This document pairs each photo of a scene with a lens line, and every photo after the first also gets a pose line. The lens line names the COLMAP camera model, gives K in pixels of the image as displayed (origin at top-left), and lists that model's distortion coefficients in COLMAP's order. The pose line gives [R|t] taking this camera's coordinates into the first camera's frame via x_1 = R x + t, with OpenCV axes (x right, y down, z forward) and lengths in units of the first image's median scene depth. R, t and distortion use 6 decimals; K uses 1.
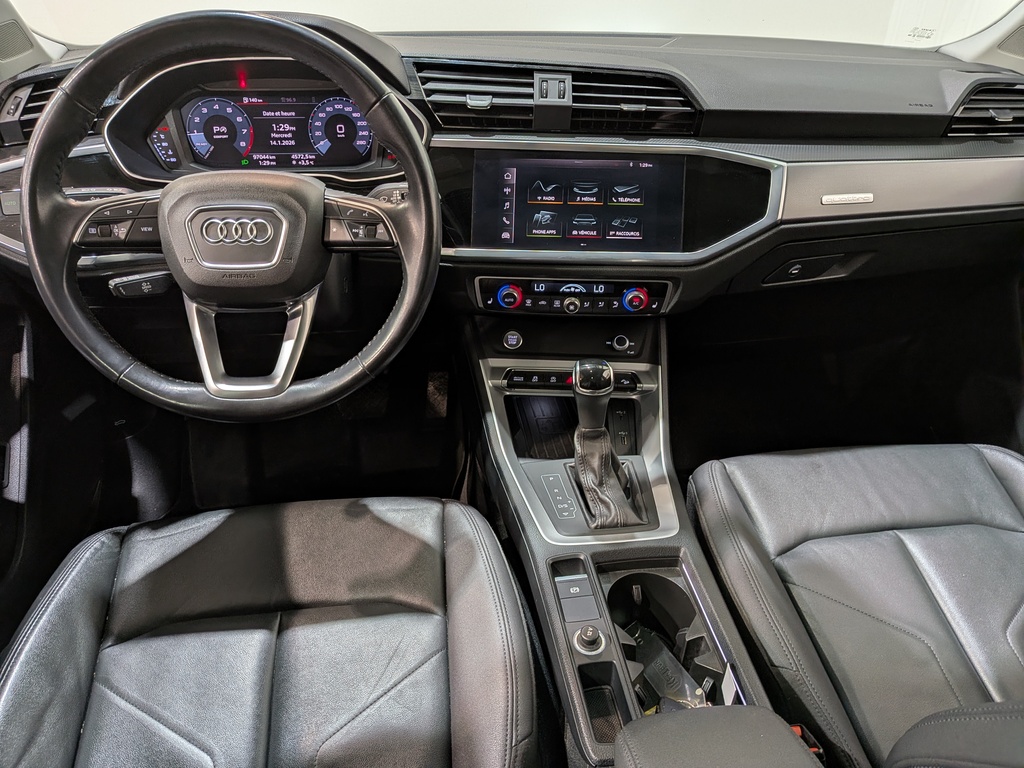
lens RADIAL K [[766.2, 0, 501.1], [0, 766.2, 400.7], [0, 0, 1]] dist [0.056558, -0.104014]
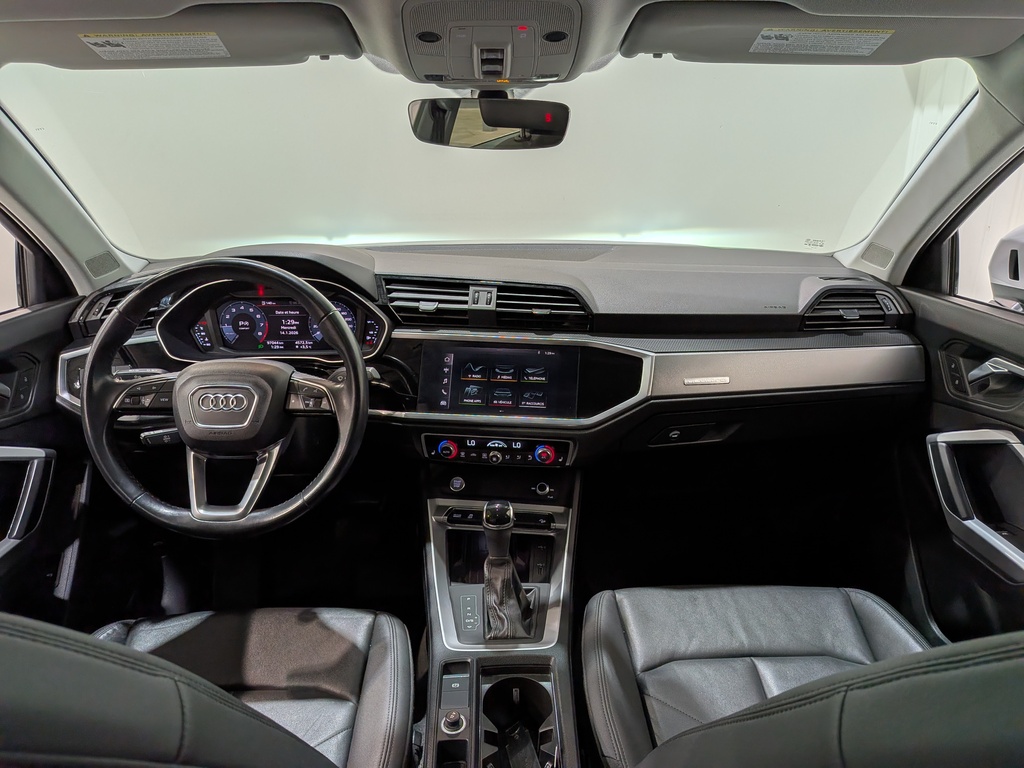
lens RADIAL K [[766.2, 0, 507.6], [0, 766.2, 385.9], [0, 0, 1]] dist [0.056558, -0.104014]
pose [[0.994156, 0.015349, -0.106852, 0.249785], [-0.037078, 0.978174, -0.204455, 0.017814], [0.101382, 0.207222, 0.973027, -0.257860]]
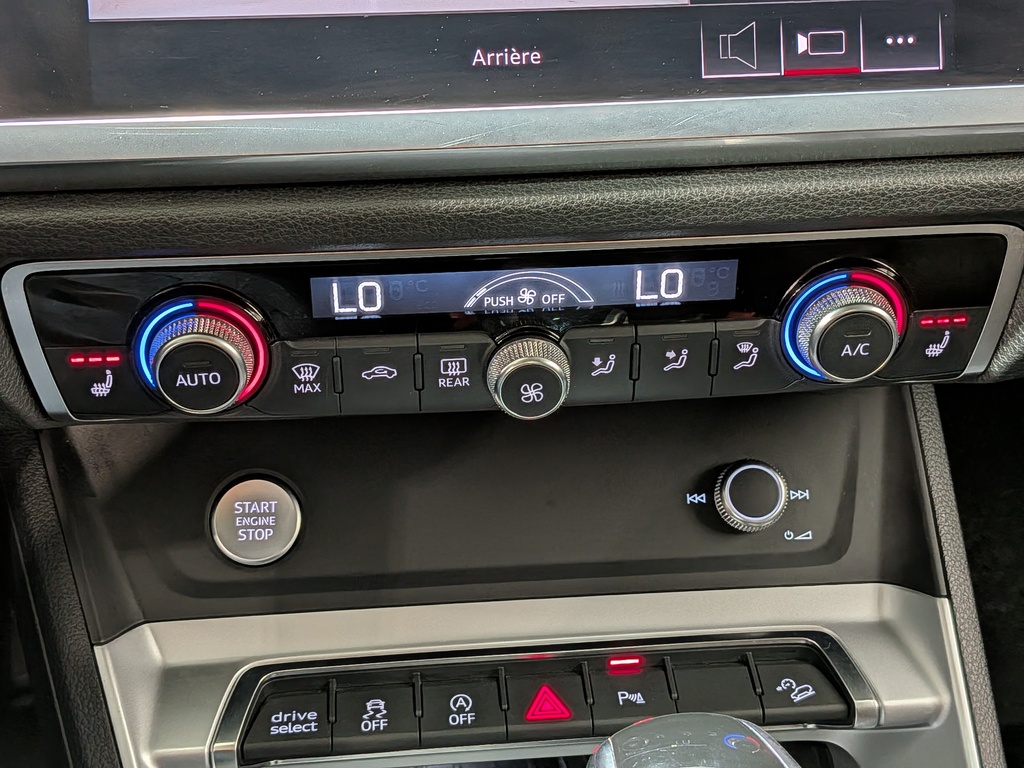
lens RADIAL K [[1498.4, 0, 509.8], [0, 1498.4, 374.7], [0, 0, 1]] dist [0.104777, 0.000000]
pose [[0.989730, -0.081070, 0.117739, 0.043036], [0.079169, 0.996645, 0.020743, -0.135771], [-0.119026, -0.011209, 0.992828, 0.631914]]
